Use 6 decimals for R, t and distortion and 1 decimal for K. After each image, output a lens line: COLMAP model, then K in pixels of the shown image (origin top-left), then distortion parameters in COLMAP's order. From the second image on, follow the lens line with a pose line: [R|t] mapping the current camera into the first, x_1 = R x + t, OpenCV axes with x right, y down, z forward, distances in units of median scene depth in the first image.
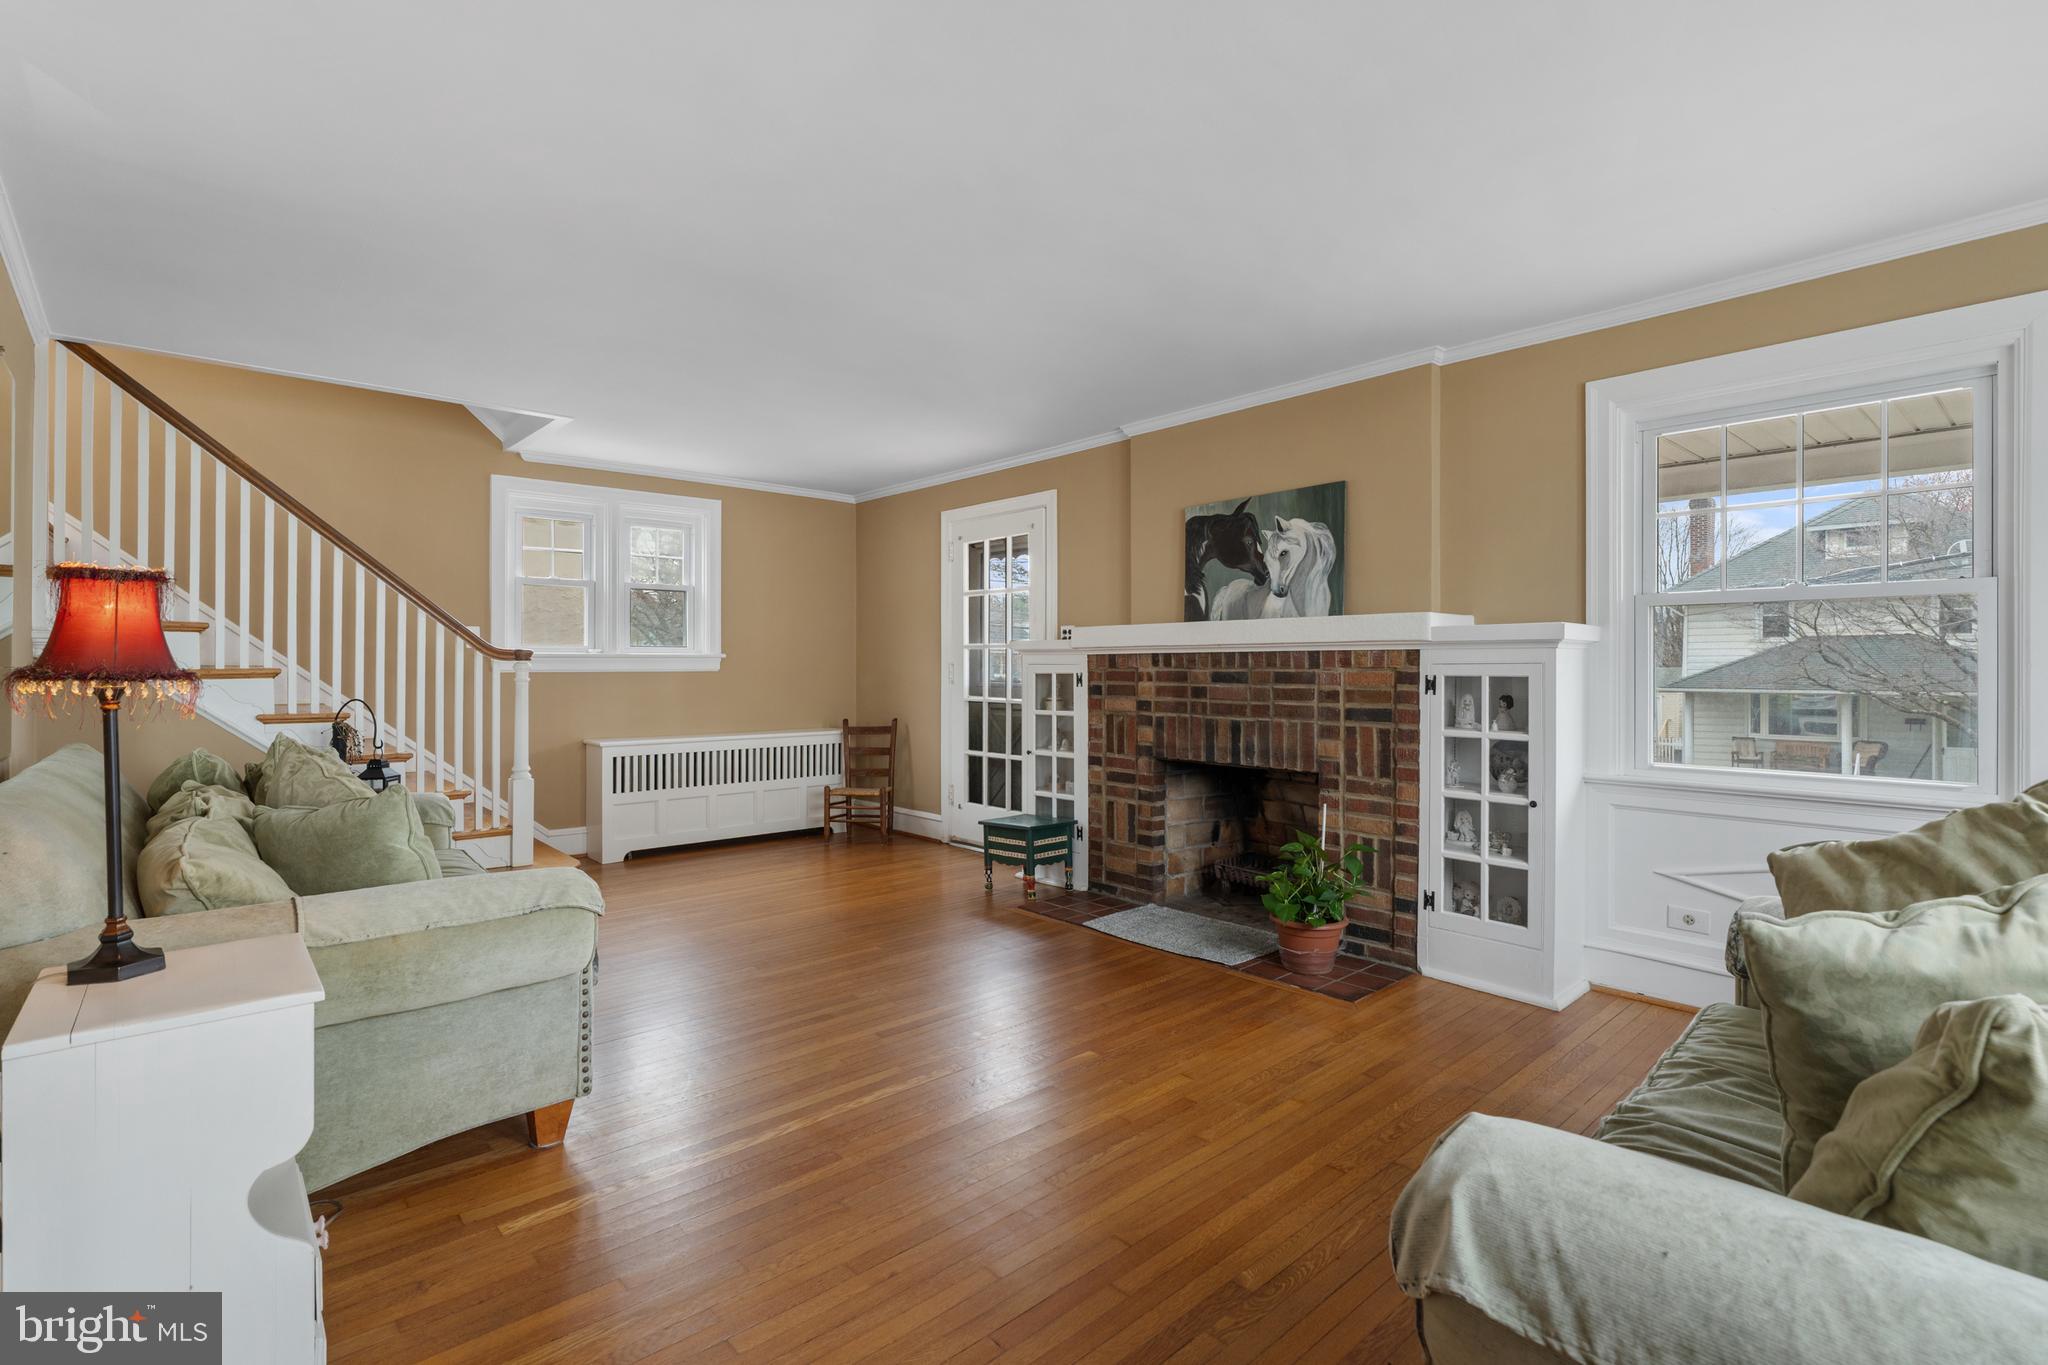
lens RADIAL K [[931.4, 0, 1023.0], [0, 931.4, 675.8], [0, 0, 1]] dist [-0.002699, 0.000089]
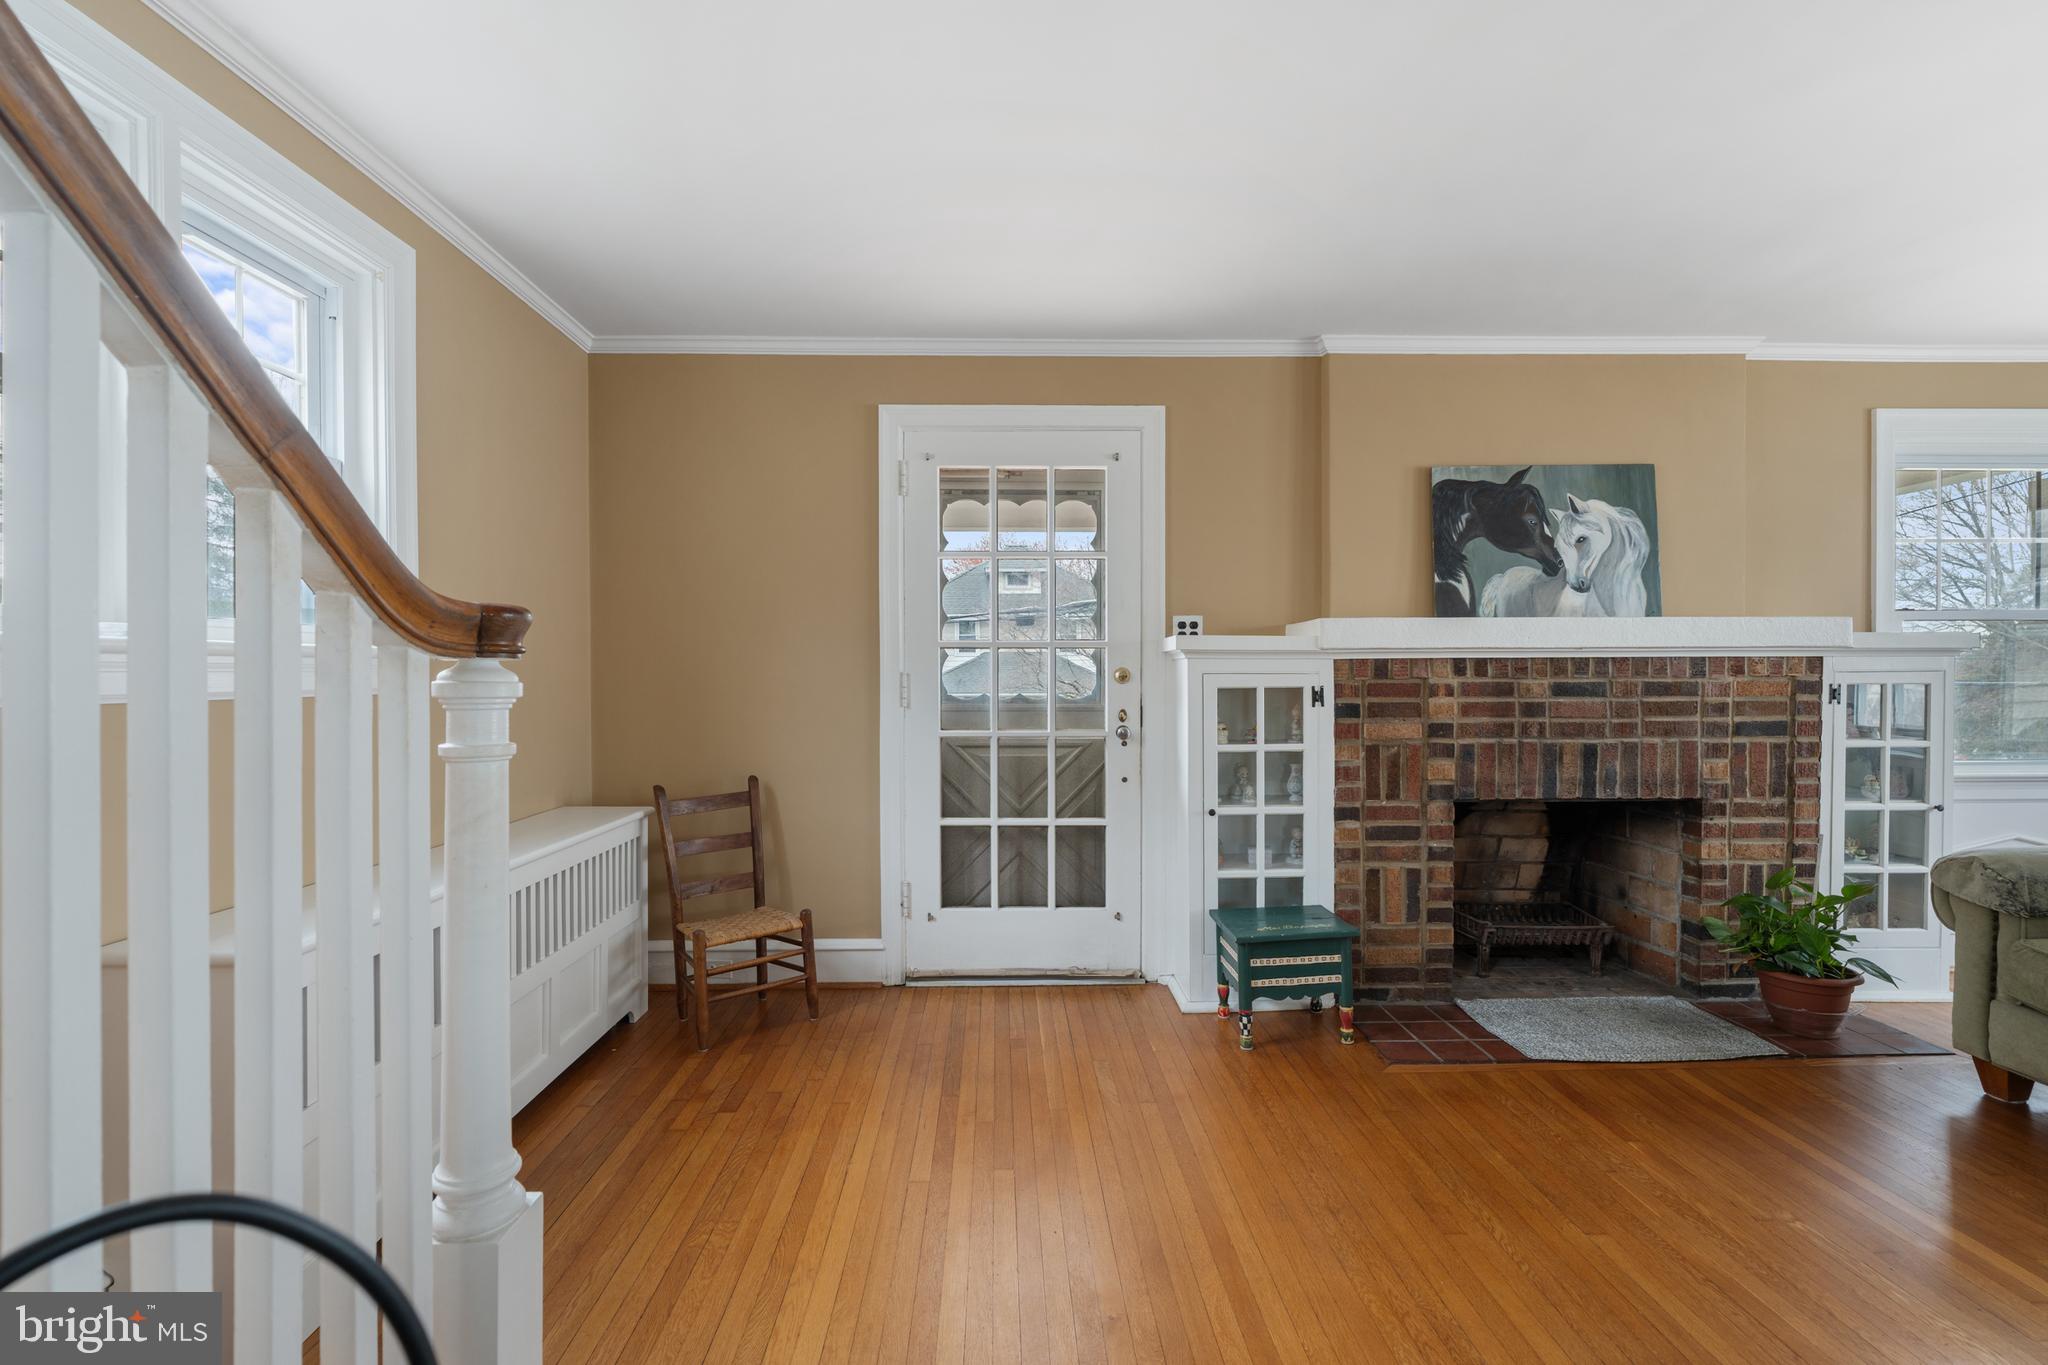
lens RADIAL K [[931.4, 0, 1023.0], [0, 931.4, 675.8], [0, 0, 1]] dist [-0.002699, 0.000089]
pose [[0.656262, -0.008159, 0.754489, -0.663145], [0.010979, 0.999939, 0.001263, -0.015527], [-0.754453, 0.007455, 0.656311, 0.810045]]
